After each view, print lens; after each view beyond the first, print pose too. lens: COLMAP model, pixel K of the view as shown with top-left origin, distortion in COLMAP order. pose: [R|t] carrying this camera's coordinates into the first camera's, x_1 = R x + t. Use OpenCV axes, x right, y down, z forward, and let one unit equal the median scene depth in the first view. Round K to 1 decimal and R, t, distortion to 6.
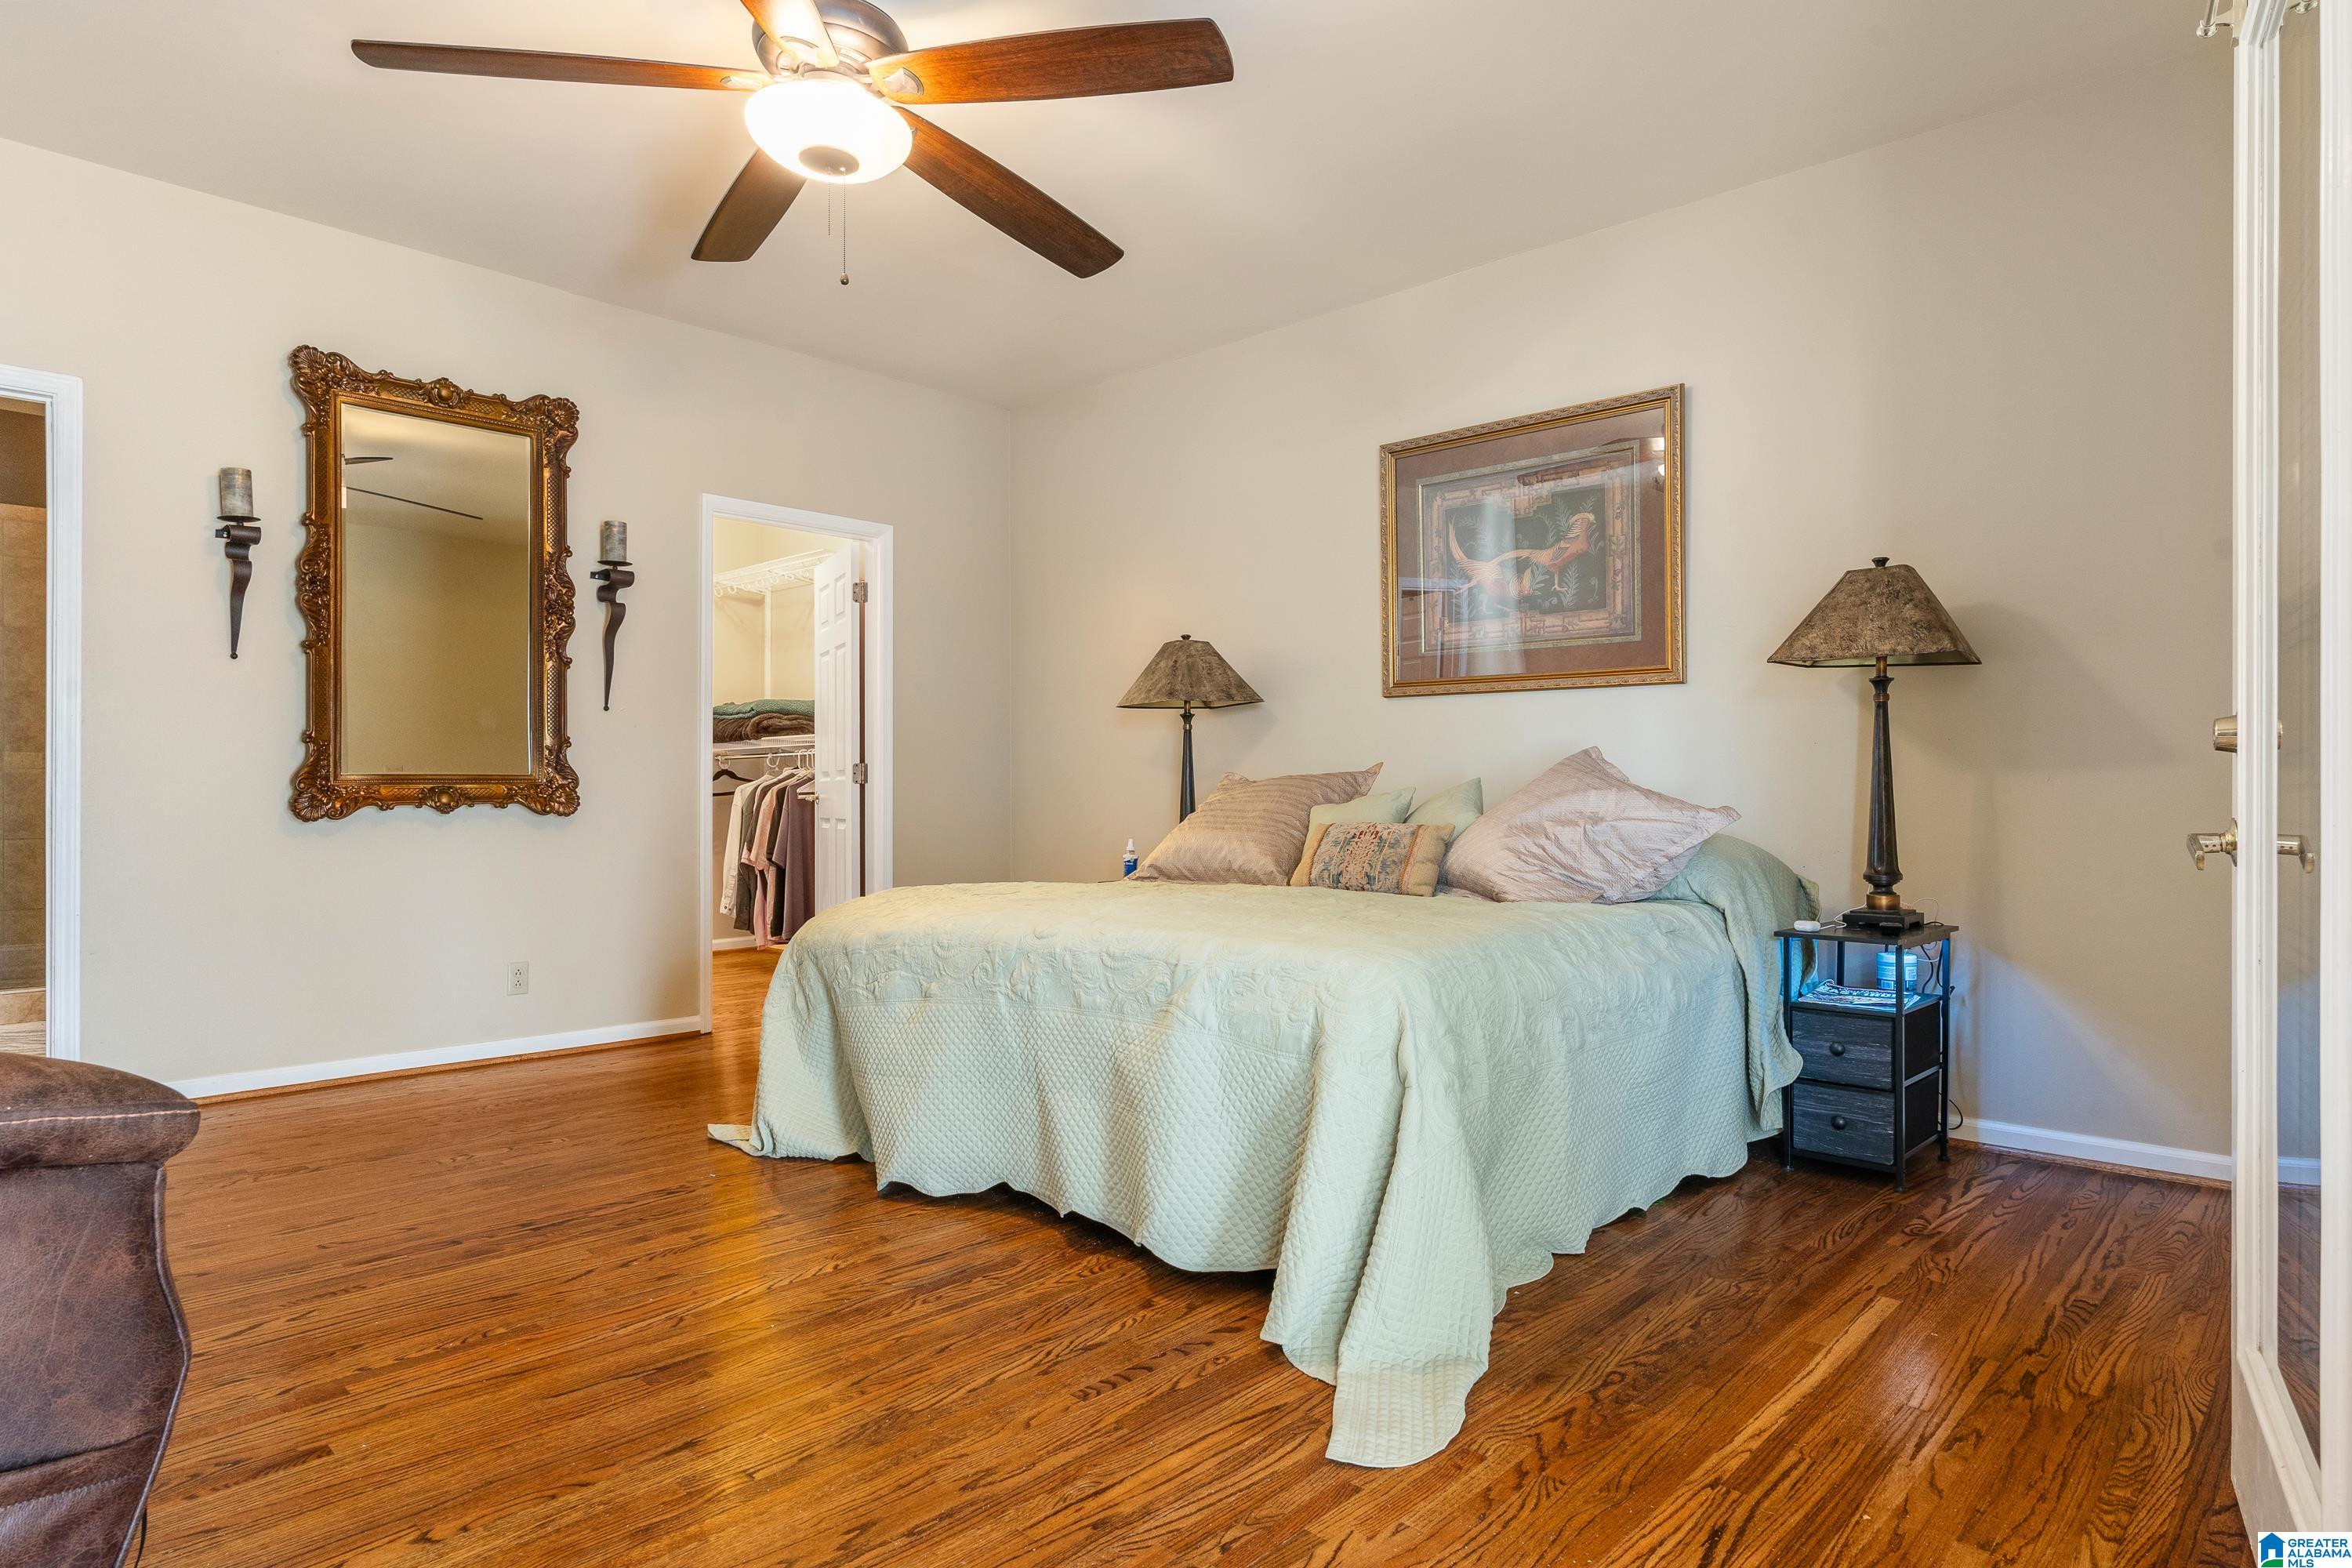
lens RADIAL K [[1326.2, 0, 1176.0], [0, 1326.2, 784.0], [0, 0, 1]] dist [0.004814, 0.000614]
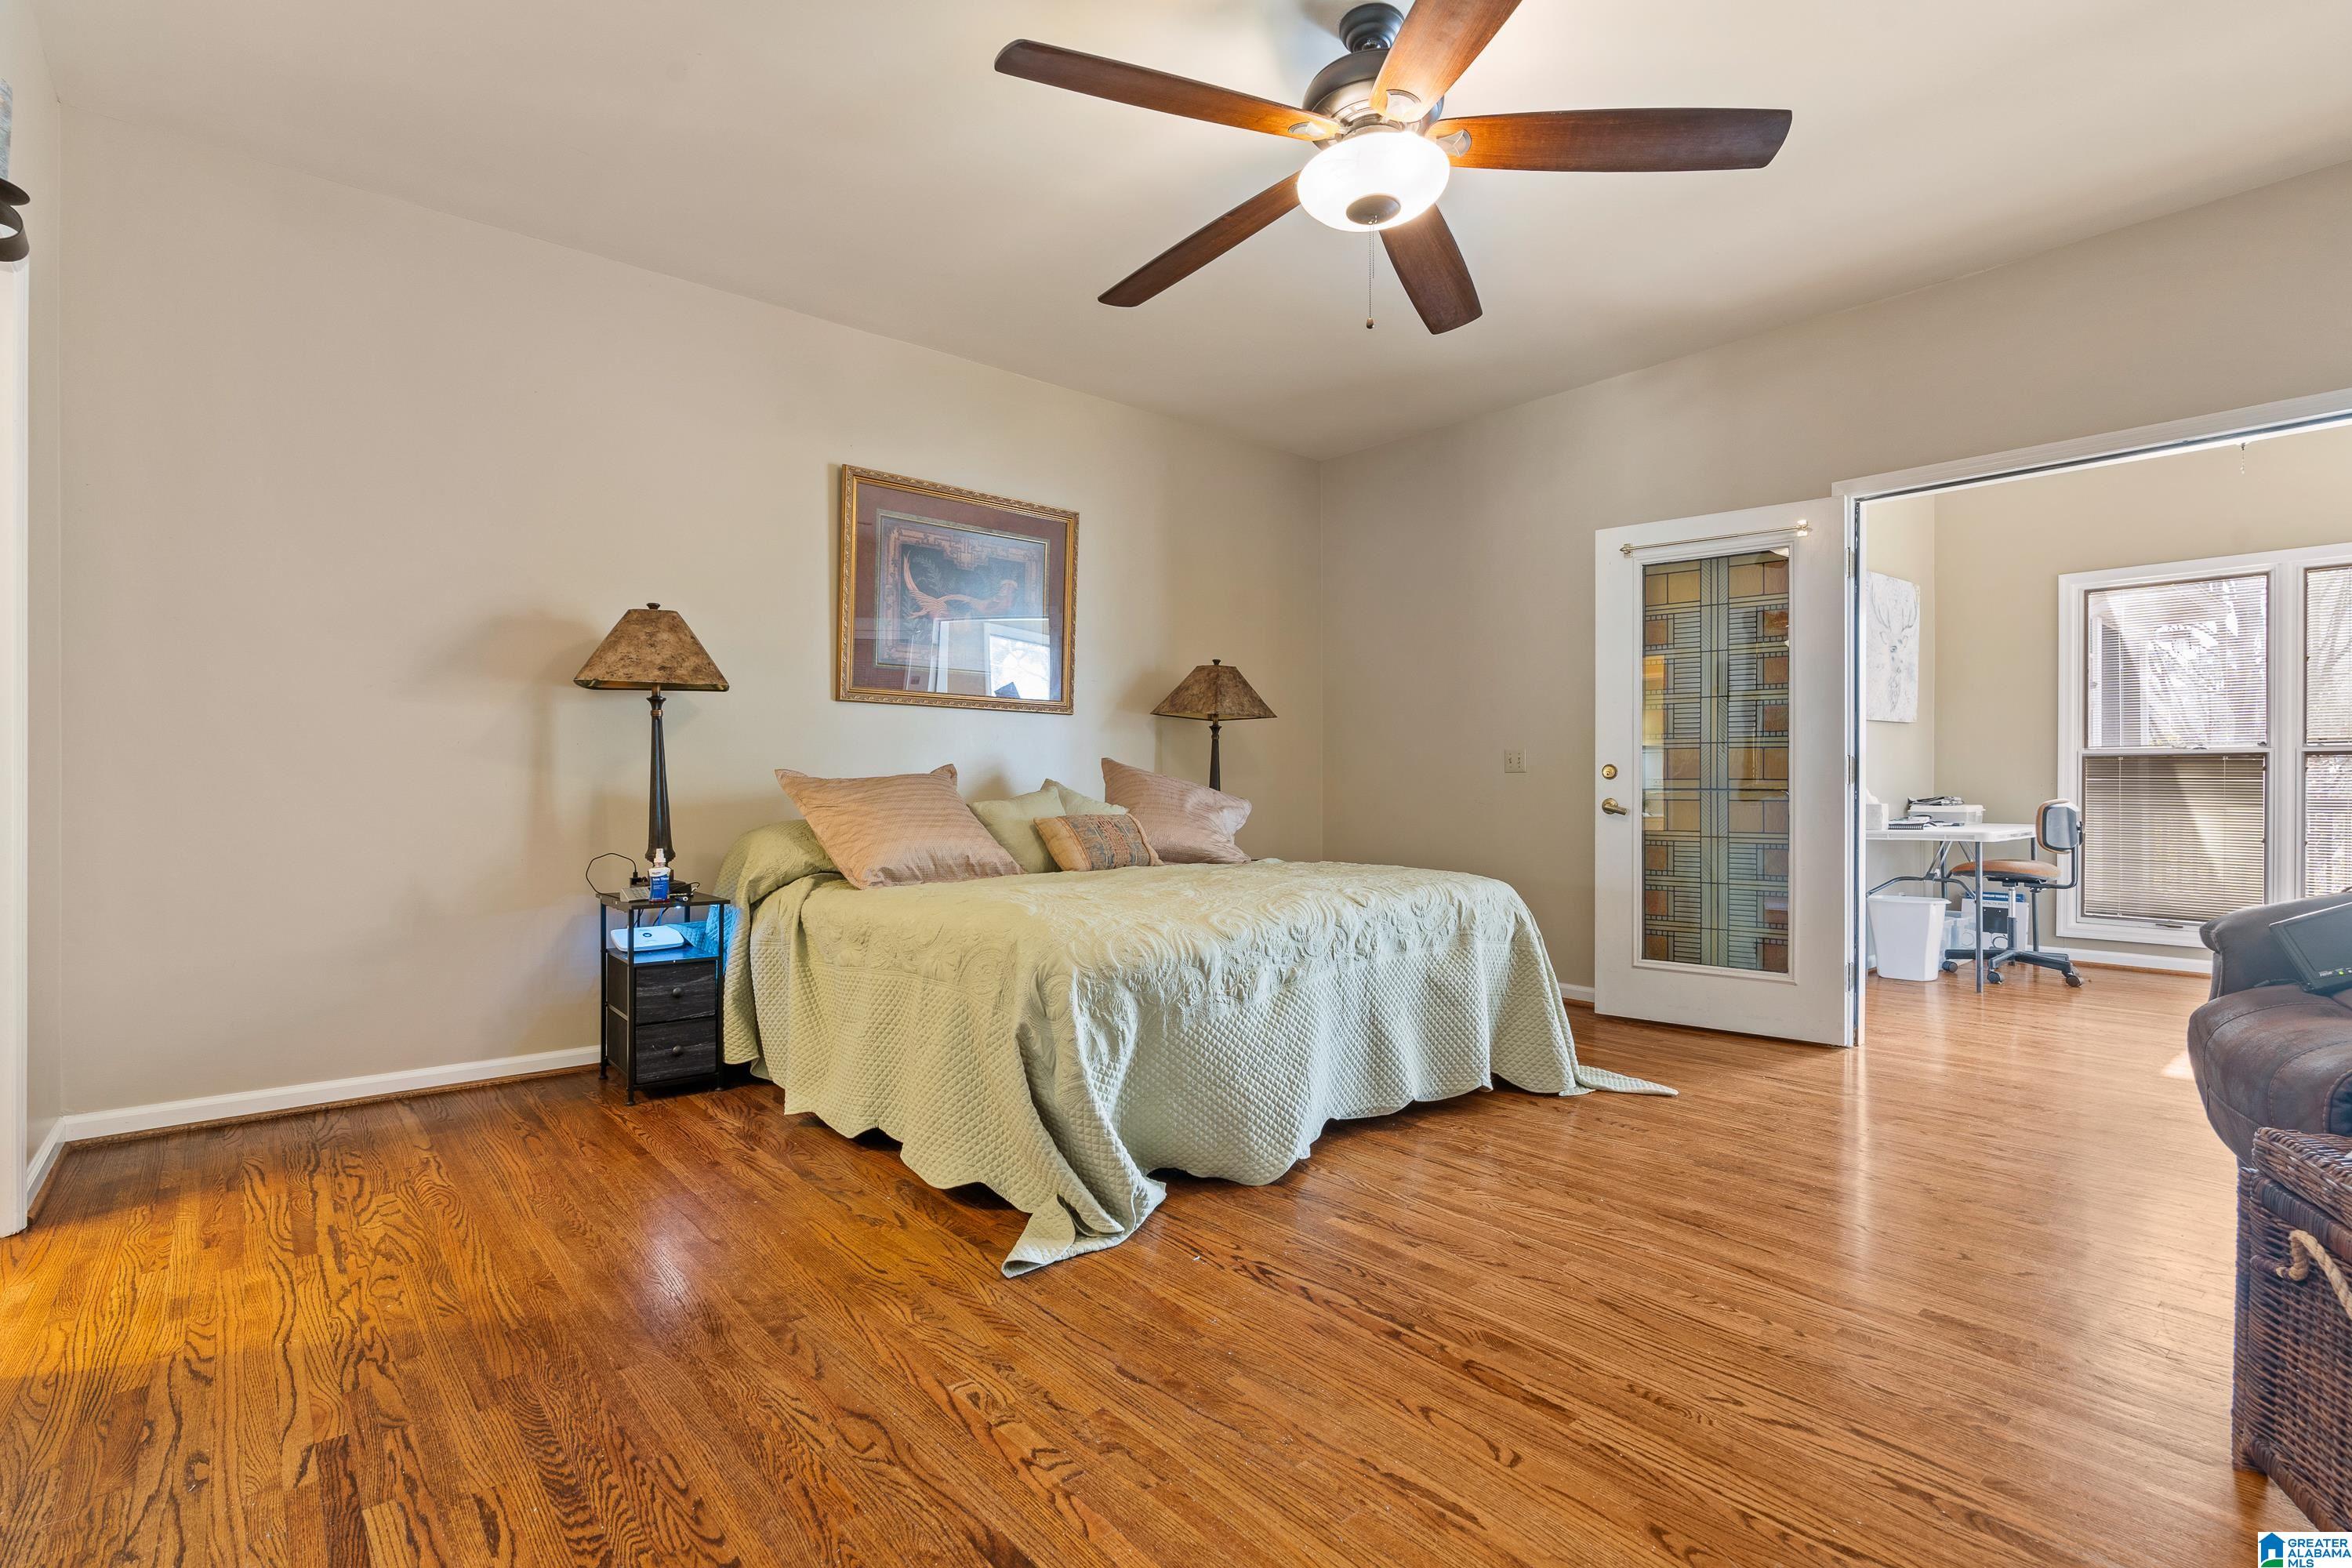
lens RADIAL K [[1113.6, 0, 1176.0], [0, 1113.6, 784.0], [0, 0, 1]] dist [-0.020801, -0.000017]
pose [[0.108149, 0.001803, 0.994133, -1.173320], [-0.003169, 0.999994, -0.001469, 0.003145], [-0.994130, -0.002991, 0.108155, 1.067981]]
